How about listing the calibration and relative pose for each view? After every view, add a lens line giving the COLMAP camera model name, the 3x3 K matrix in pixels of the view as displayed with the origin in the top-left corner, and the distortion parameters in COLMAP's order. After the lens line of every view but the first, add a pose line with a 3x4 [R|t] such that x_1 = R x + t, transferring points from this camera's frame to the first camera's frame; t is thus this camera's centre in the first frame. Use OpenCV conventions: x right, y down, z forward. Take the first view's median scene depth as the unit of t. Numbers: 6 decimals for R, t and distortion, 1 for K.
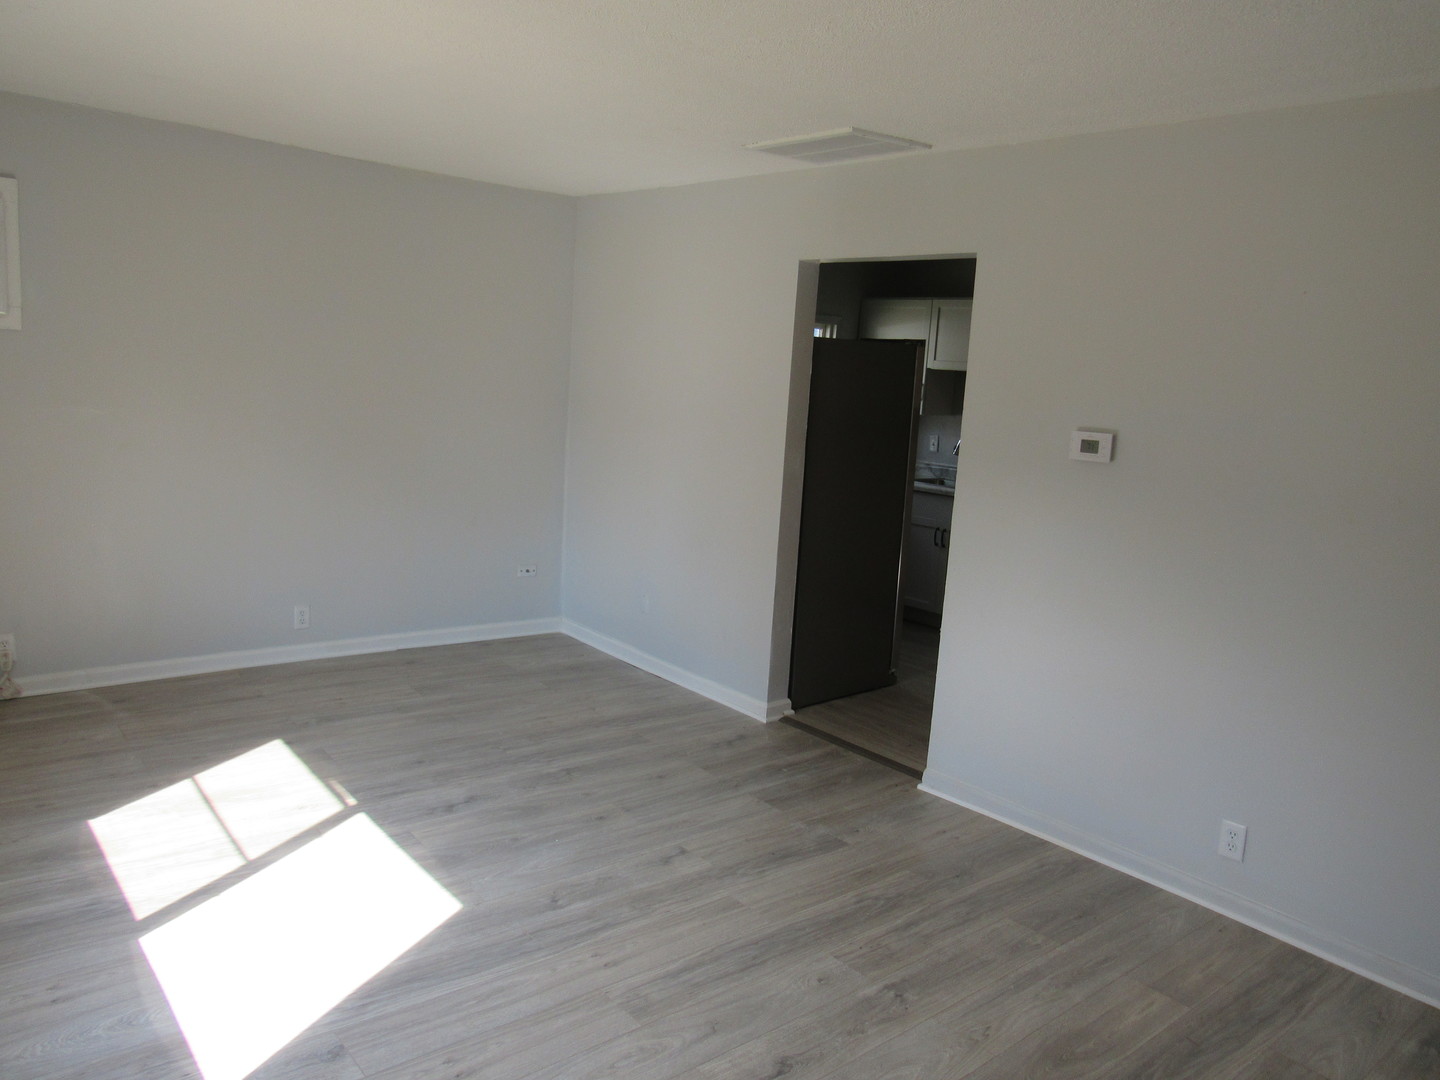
lens RADIAL K [[1023.7, 0, 723.4], [0, 1023.7, 541.8], [0, 0, 1]] dist [-0.034790, 0.009639]
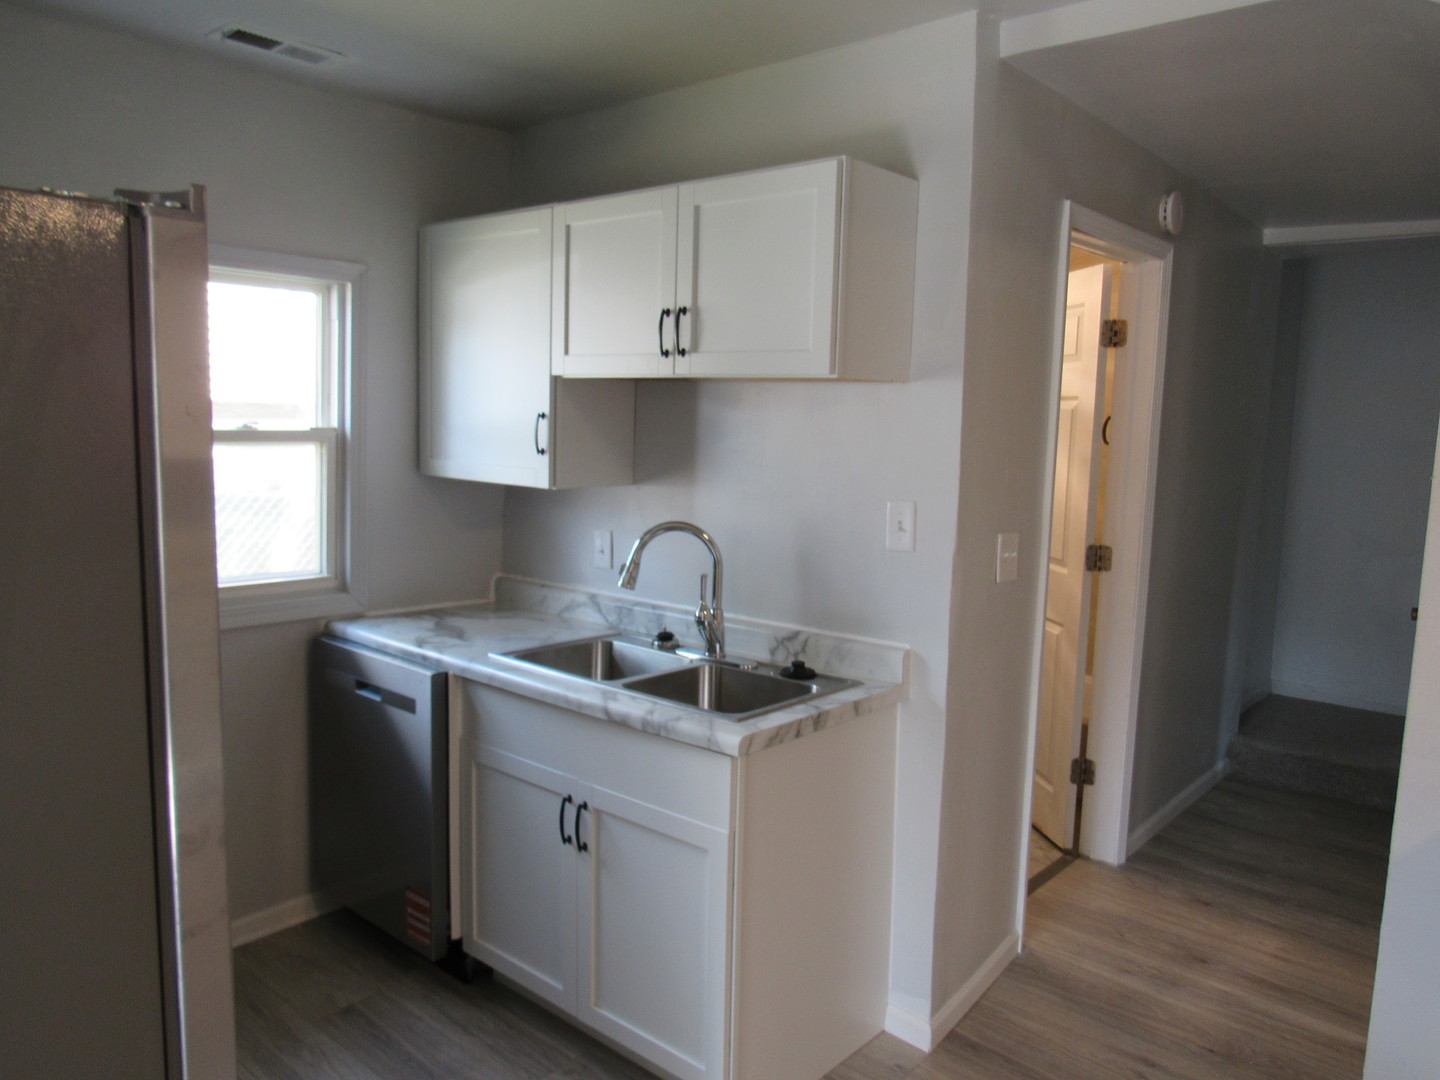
lens RADIAL K [[1036.1, 0, 720.0], [0, 1036.1, 540.0], [0, 0, 1]] dist [-0.029502, 0.001862]
pose [[0.987952, -0.049392, 0.146670, 0.395376], [0.056109, 0.997540, -0.042019, -0.161749], [-0.144234, 0.049742, 0.988293, 1.141954]]
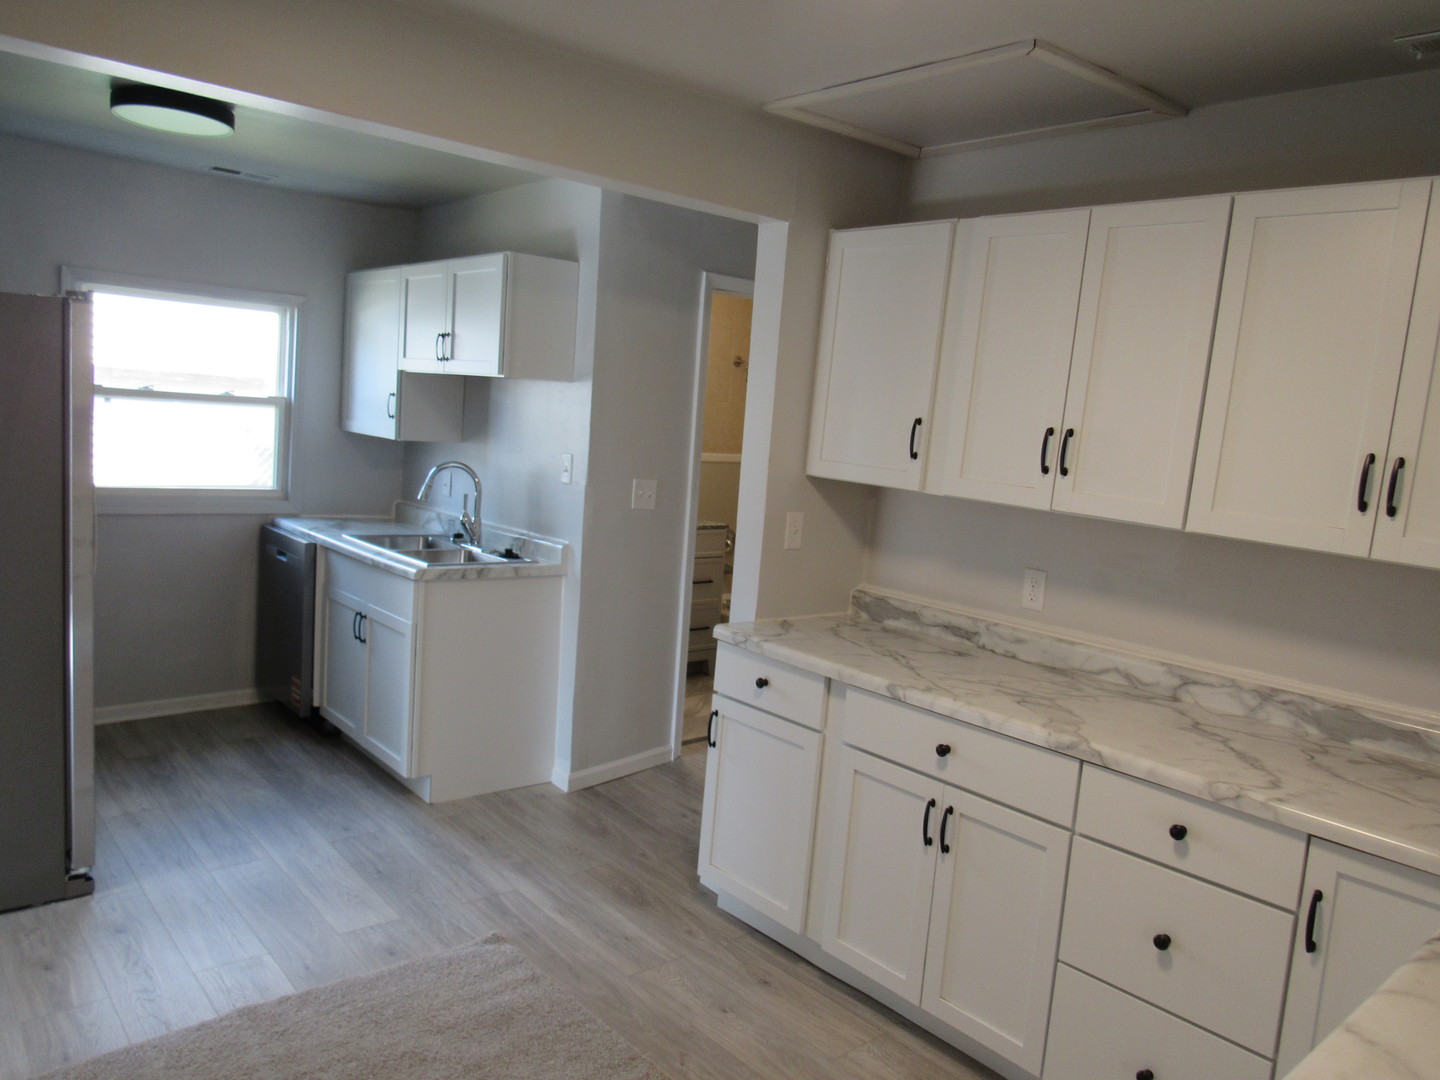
lens RADIAL K [[1023.7, 0, 723.4], [0, 1023.7, 541.8], [0, 0, 1]] dist [-0.034790, 0.009639]
pose [[0.999764, 0.018717, 0.011028, 0.796029], [-0.018173, 0.998702, -0.047576, -0.057906], [-0.011904, 0.047364, 0.998807, 0.658795]]
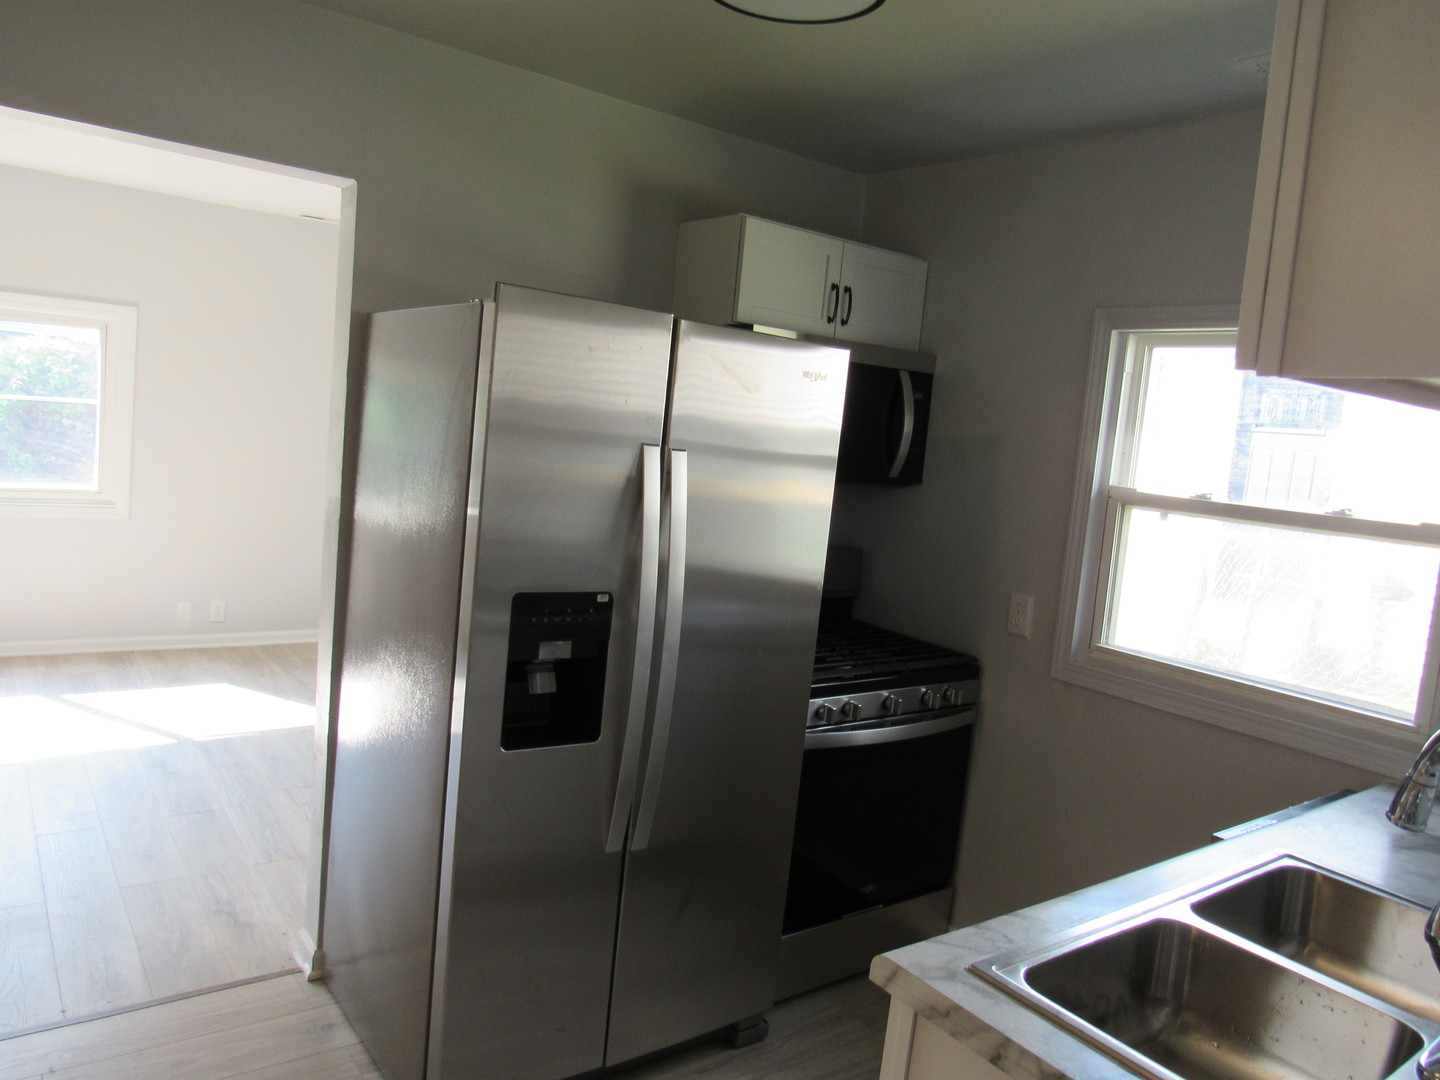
lens RADIAL K [[1023.7, 0, 723.4], [0, 1023.7, 541.8], [0, 0, 1]] dist [-0.034790, 0.009639]
pose [[-0.054800, 0.042299, -0.997601, 0.841747], [-0.269065, 0.961519, 0.055550, -0.217454], [0.961562, 0.271463, -0.041310, 1.651955]]
